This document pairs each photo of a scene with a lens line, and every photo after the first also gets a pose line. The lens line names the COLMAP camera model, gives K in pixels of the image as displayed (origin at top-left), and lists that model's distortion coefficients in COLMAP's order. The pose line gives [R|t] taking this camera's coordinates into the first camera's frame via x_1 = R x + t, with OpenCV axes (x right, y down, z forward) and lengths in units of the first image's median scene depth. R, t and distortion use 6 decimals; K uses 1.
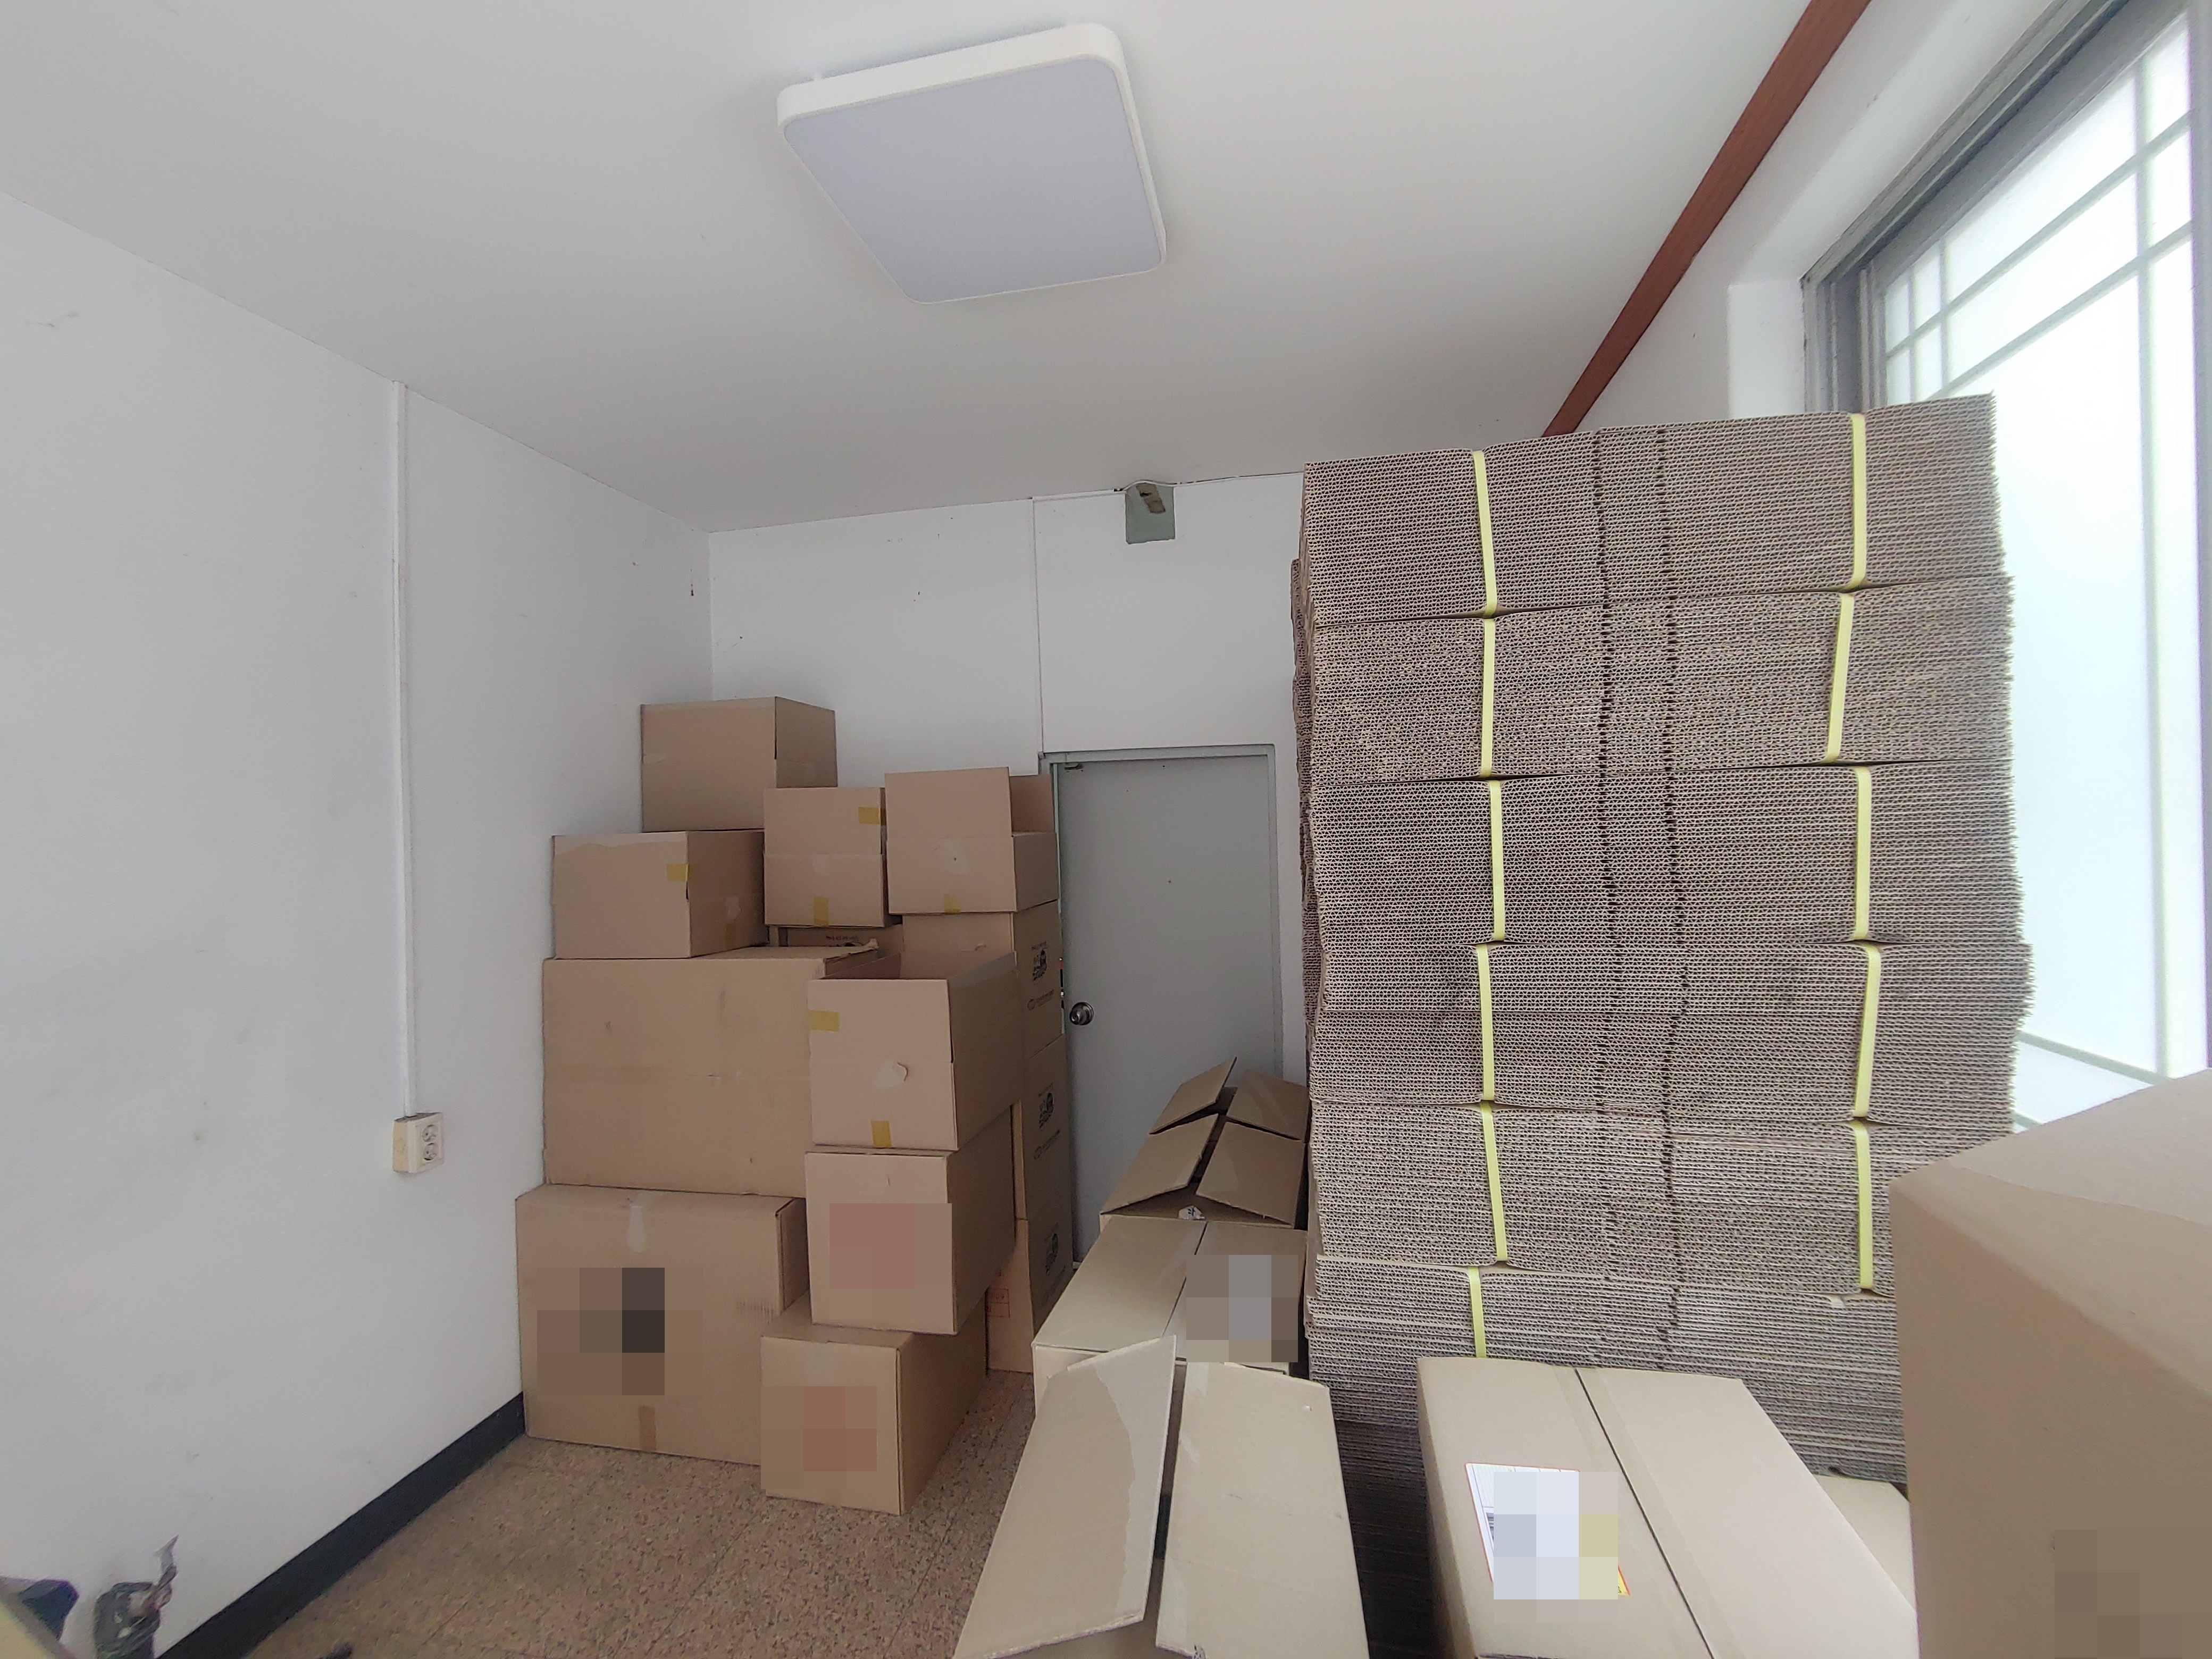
lens RADIAL K [[935.4, 0, 1106.6], [0, 935.4, 826.6], [0, 0, 1]] dist [-0.001428, 0.000108]
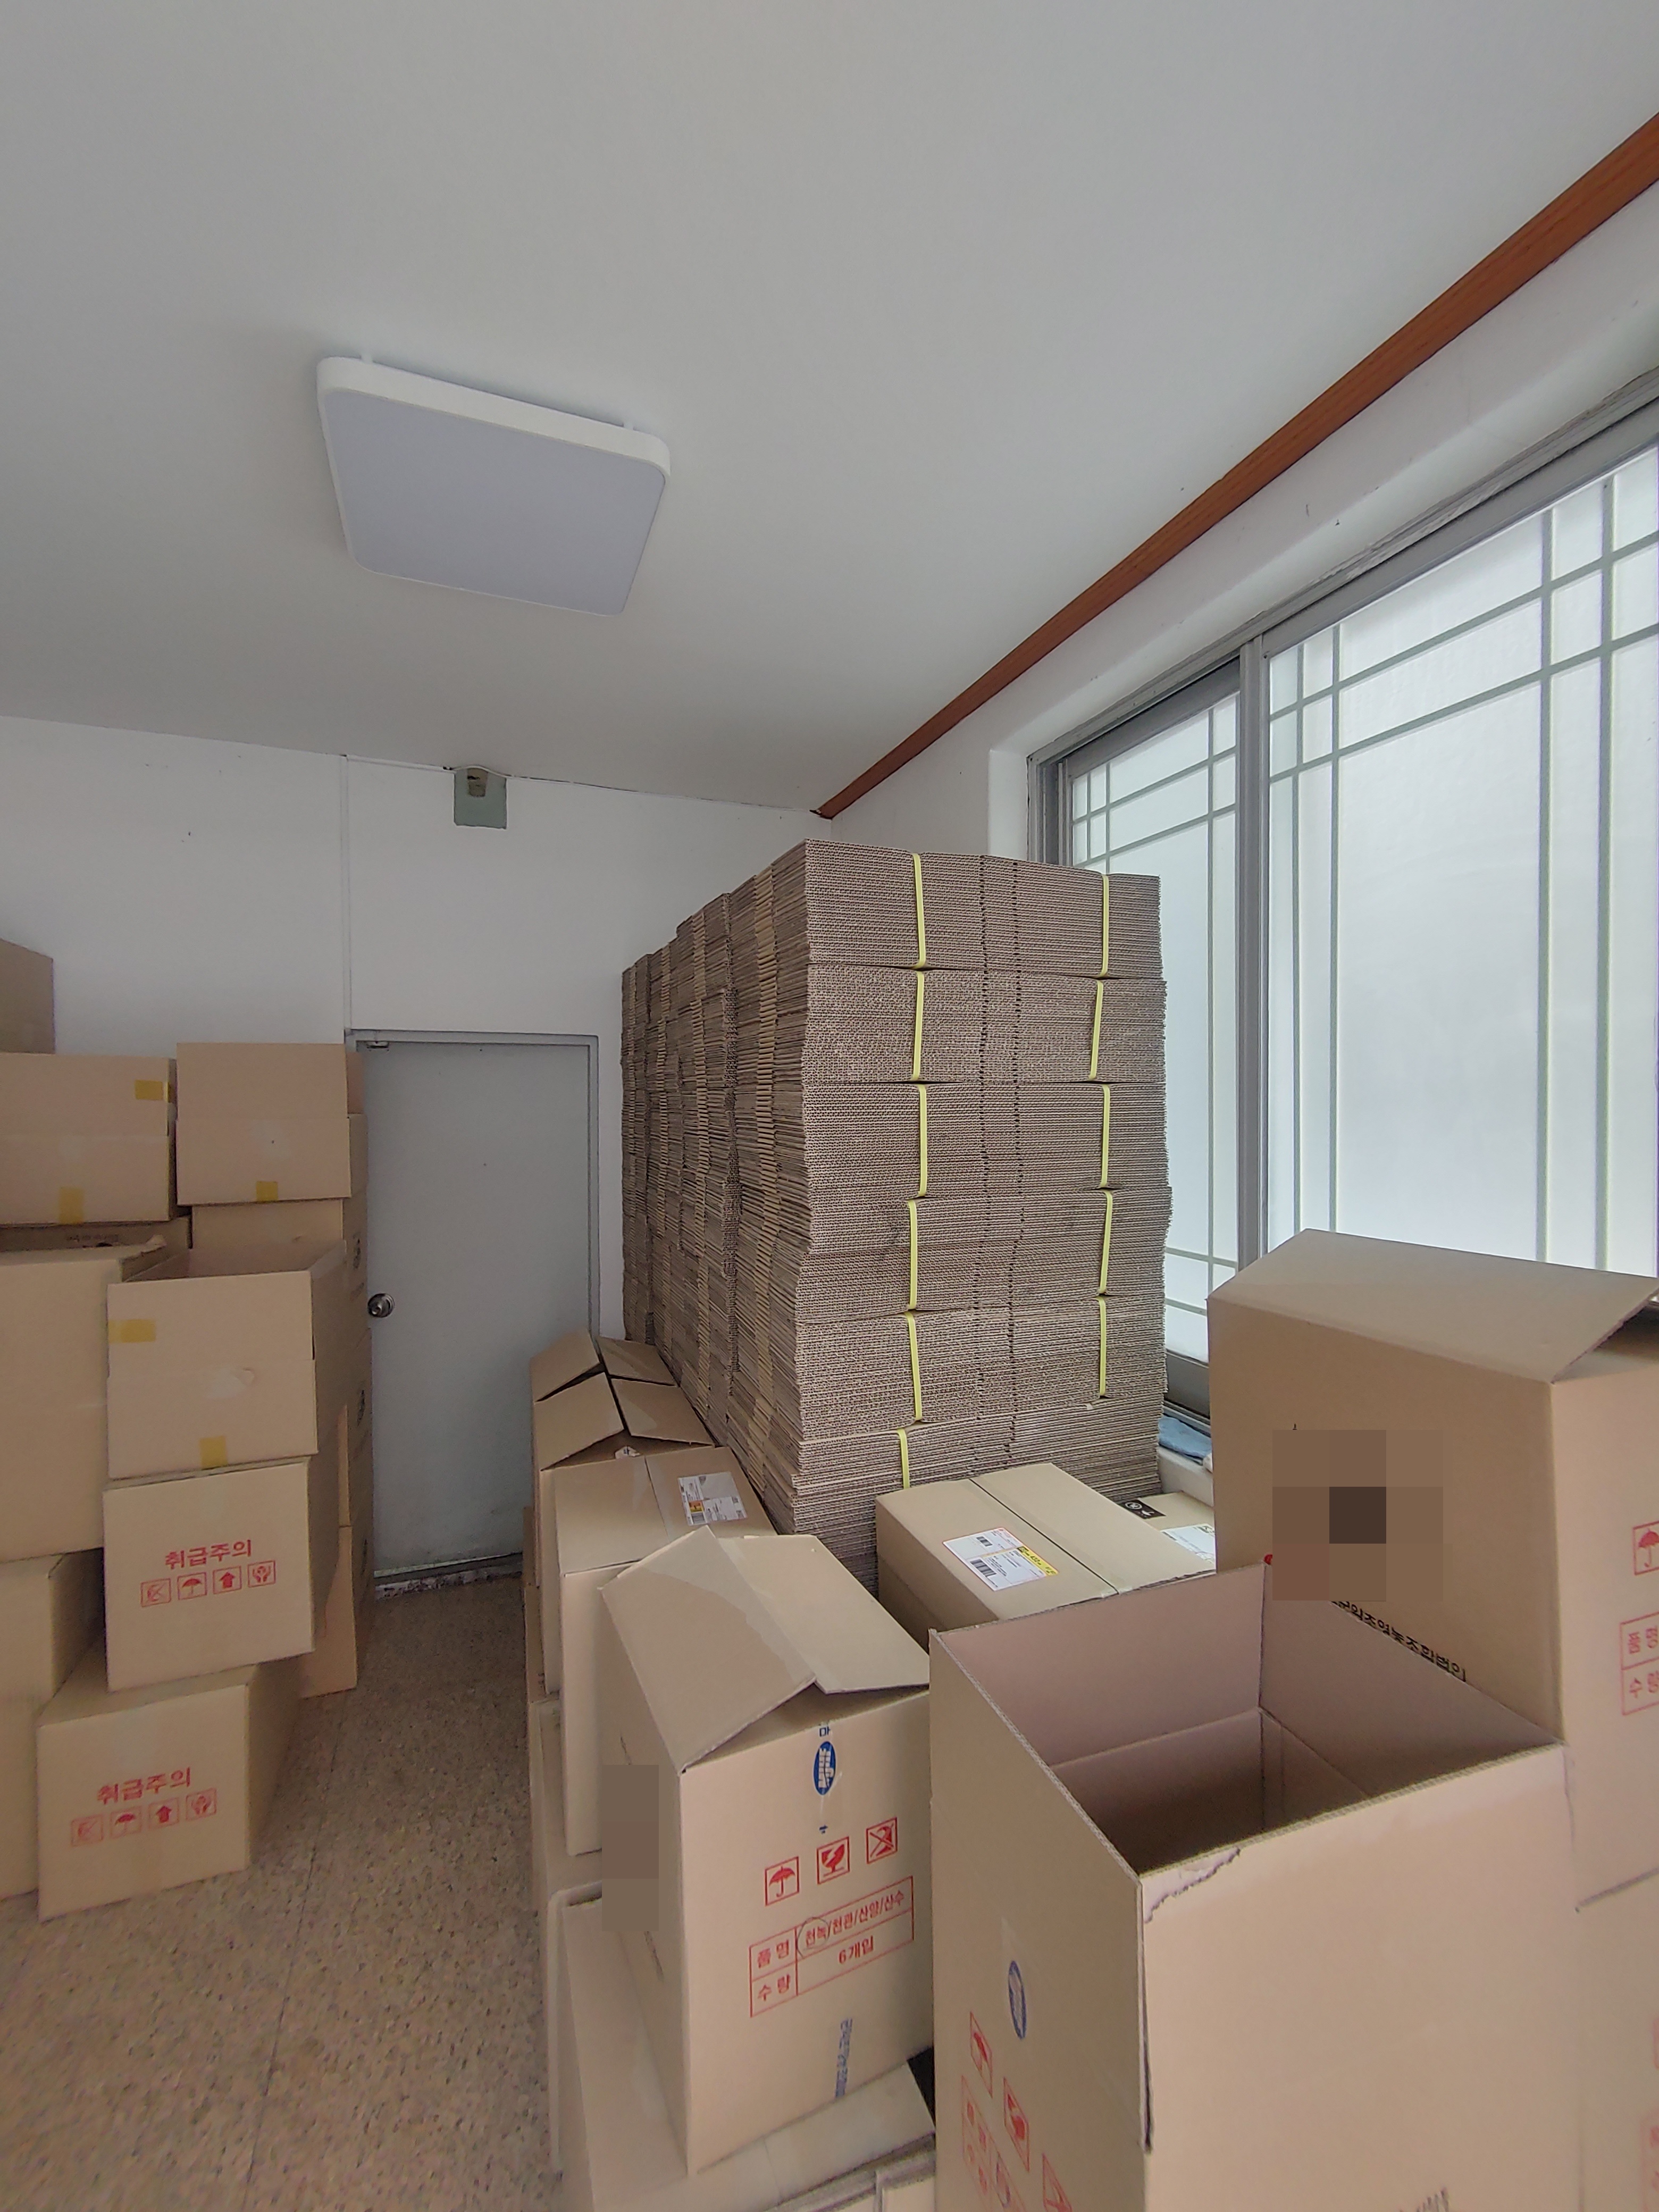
lens RADIAL K [[935.4, 0, 829.5], [0, 935.4, 1106.0], [0, 0, 1]] dist [-0.001428, 0.000108]
pose [[0.832662, 0.021761, 0.553354, -0.492863], [-0.017568, 0.999763, -0.012881, 0.004809], [-0.553503, 0.001004, 0.832847, -0.117103]]
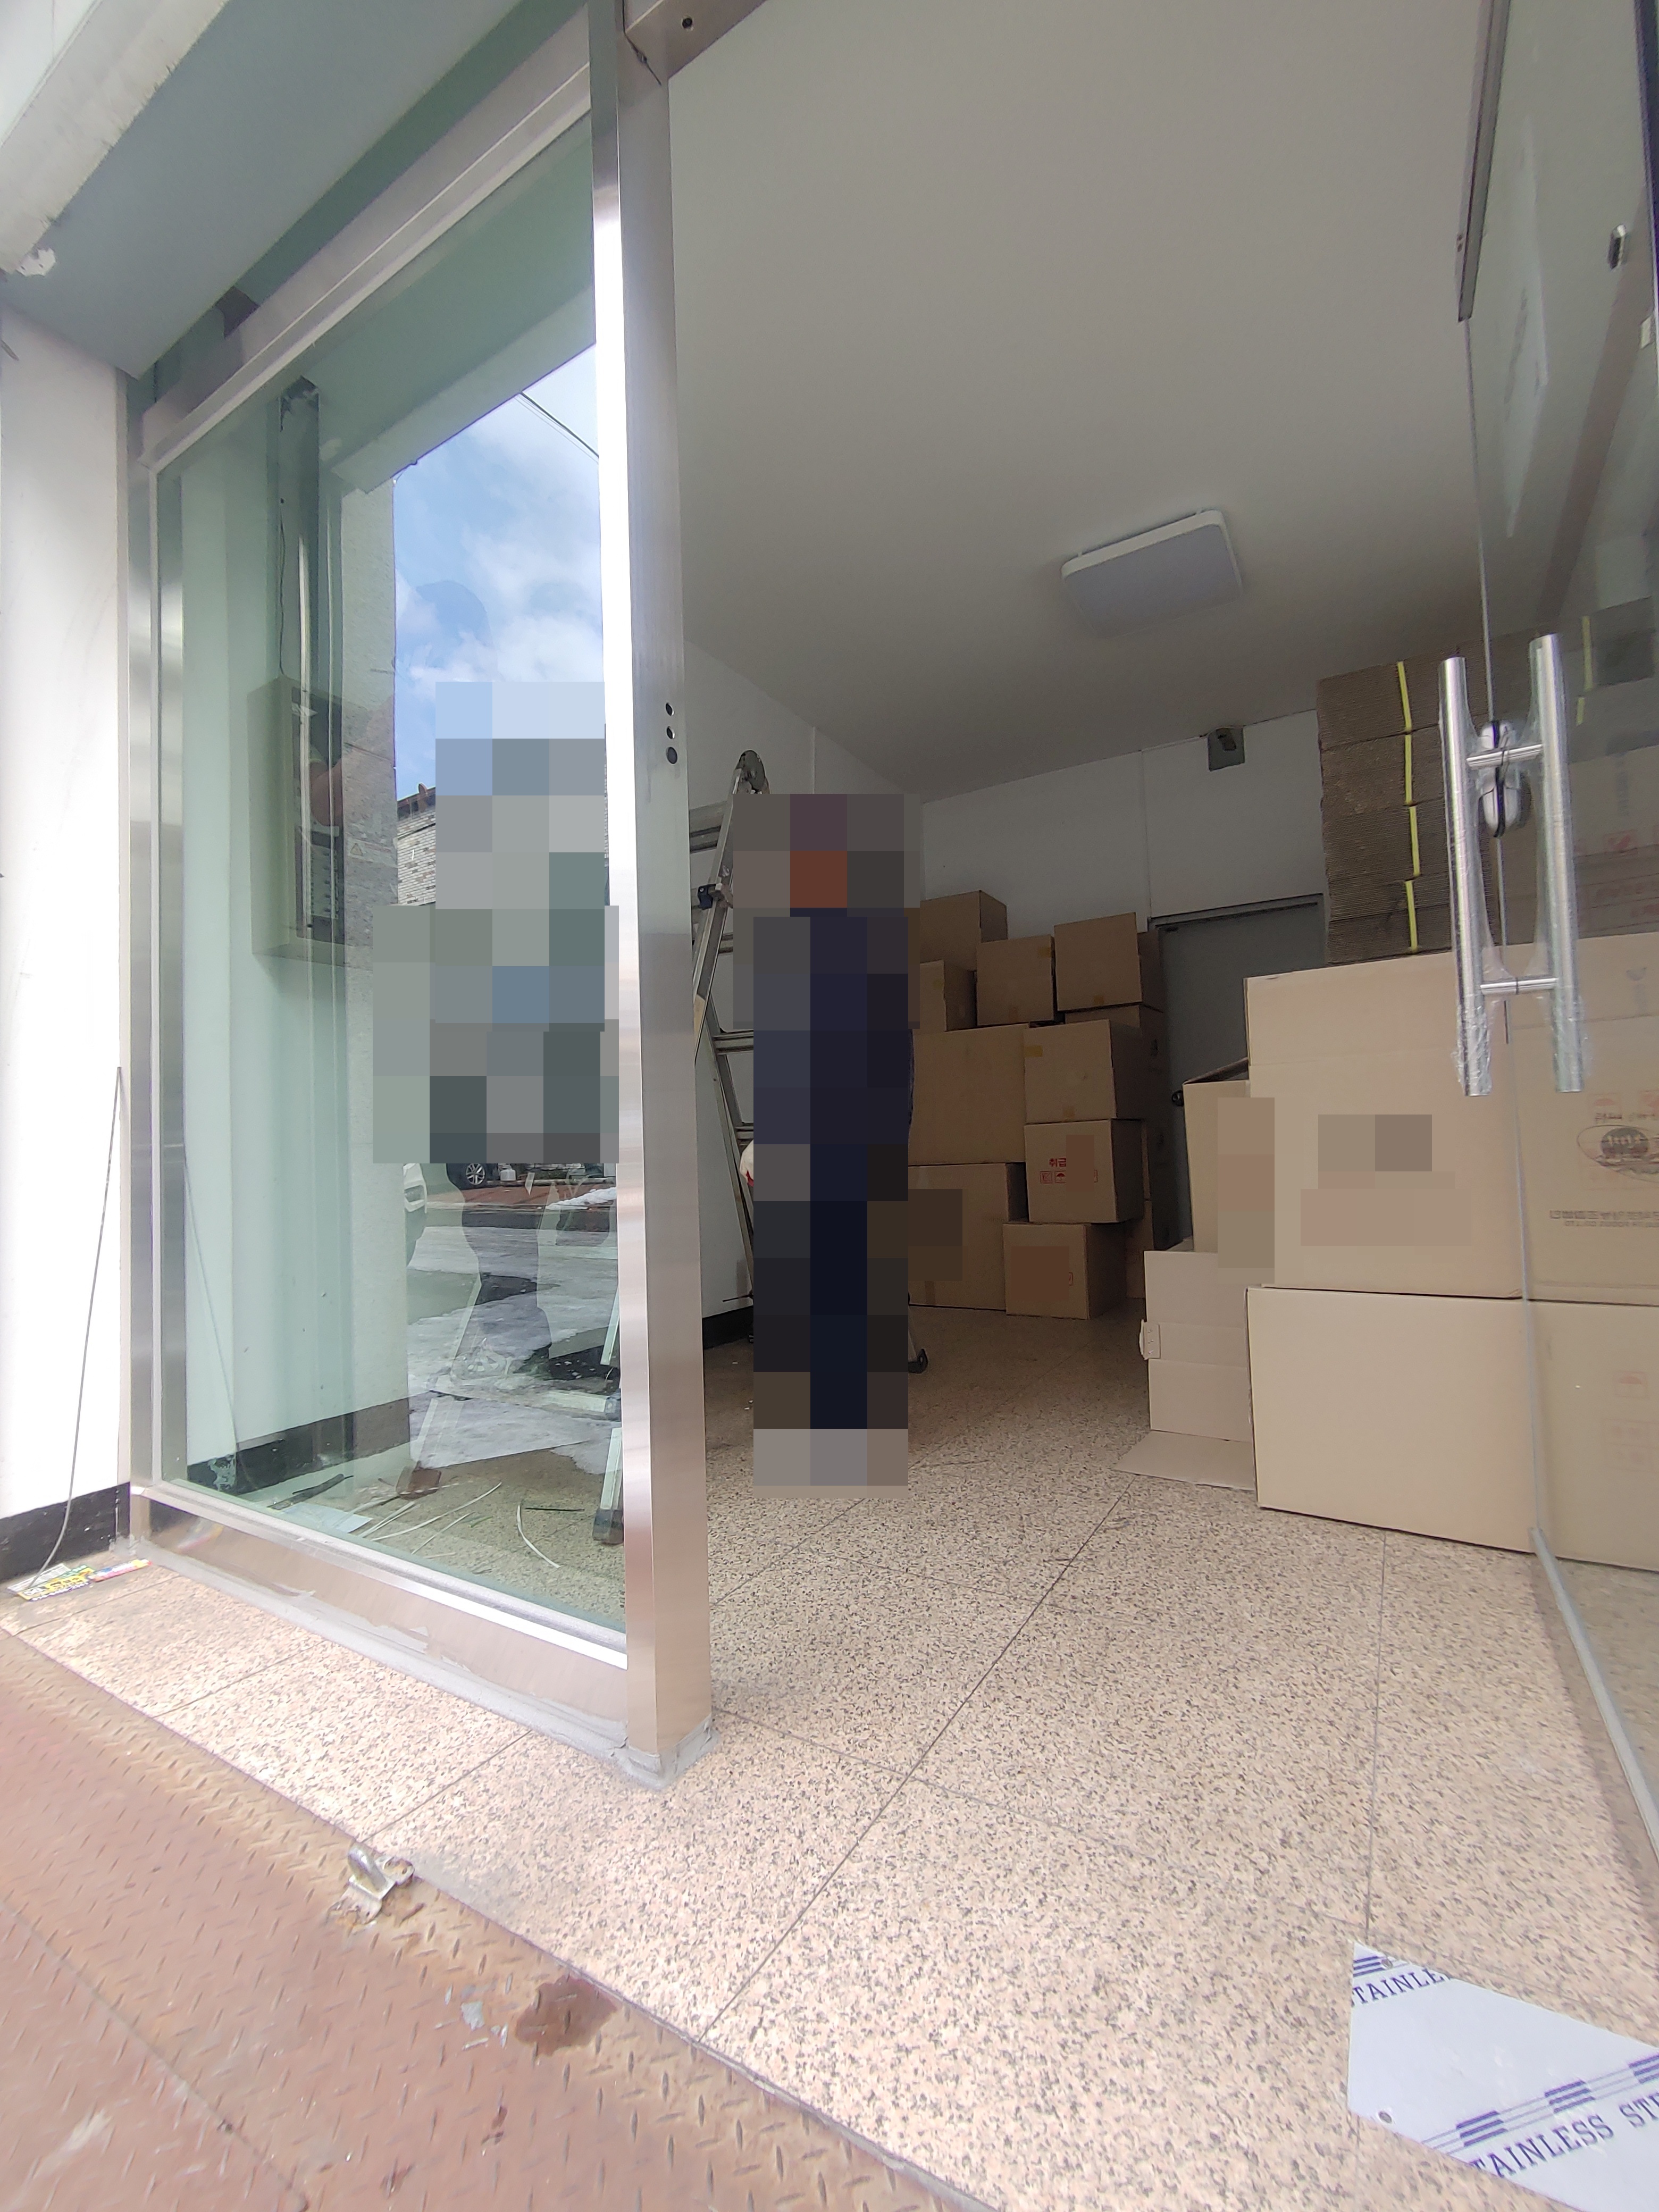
lens RADIAL K [[935.4, 0, 829.5], [0, 935.4, 1106.0], [0, 0, 1]] dist [-0.001428, 0.000108]
pose [[0.943277, -0.016209, -0.331610, -0.166263], [0.004034, 0.999293, -0.037369, 0.734725], [0.331981, 0.033911, 0.942676, -1.516878]]
